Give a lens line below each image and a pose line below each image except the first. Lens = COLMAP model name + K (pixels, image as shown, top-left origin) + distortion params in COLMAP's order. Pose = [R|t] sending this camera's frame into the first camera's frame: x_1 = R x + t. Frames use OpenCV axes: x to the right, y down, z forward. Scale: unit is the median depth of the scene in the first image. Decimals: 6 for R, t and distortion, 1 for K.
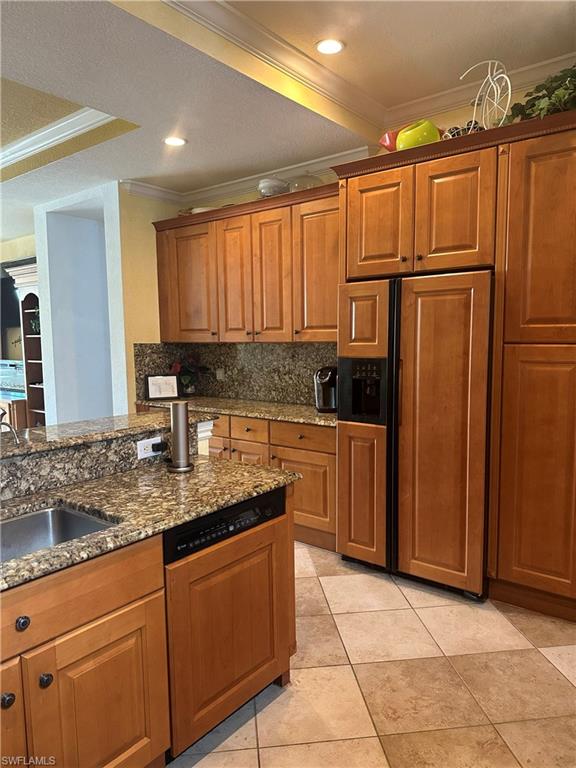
lens RADIAL K [[540.4, 0, 293.0], [0, 540.4, 388.3], [0, 0, 1]] dist [0.017914, -0.015847]
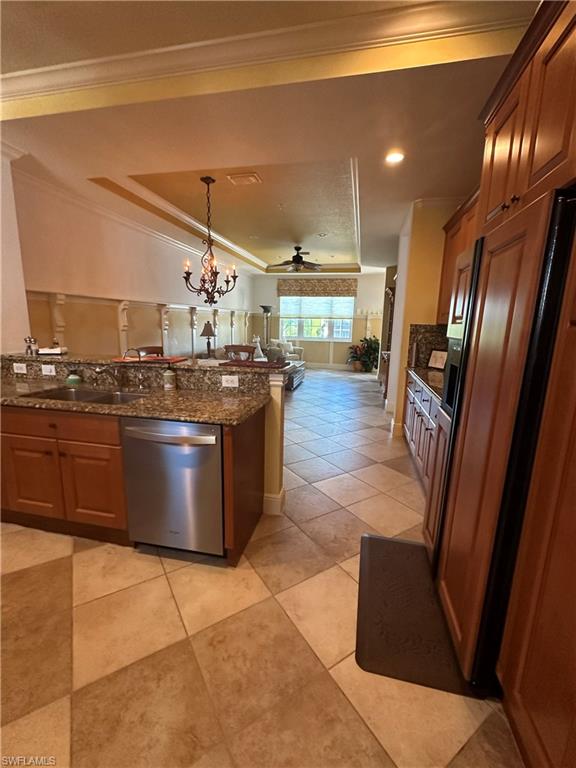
lens RADIAL K [[327.4, 0, 283.2], [0, 327.4, 384.0], [0, 0, 1]] dist [-0.001821, 0.000517]
pose [[0.431890, 0.188656, -0.881975, 0.707595], [-0.114320, 0.981443, 0.153951, -0.053540], [0.894652, 0.034338, 0.445442, 0.750170]]
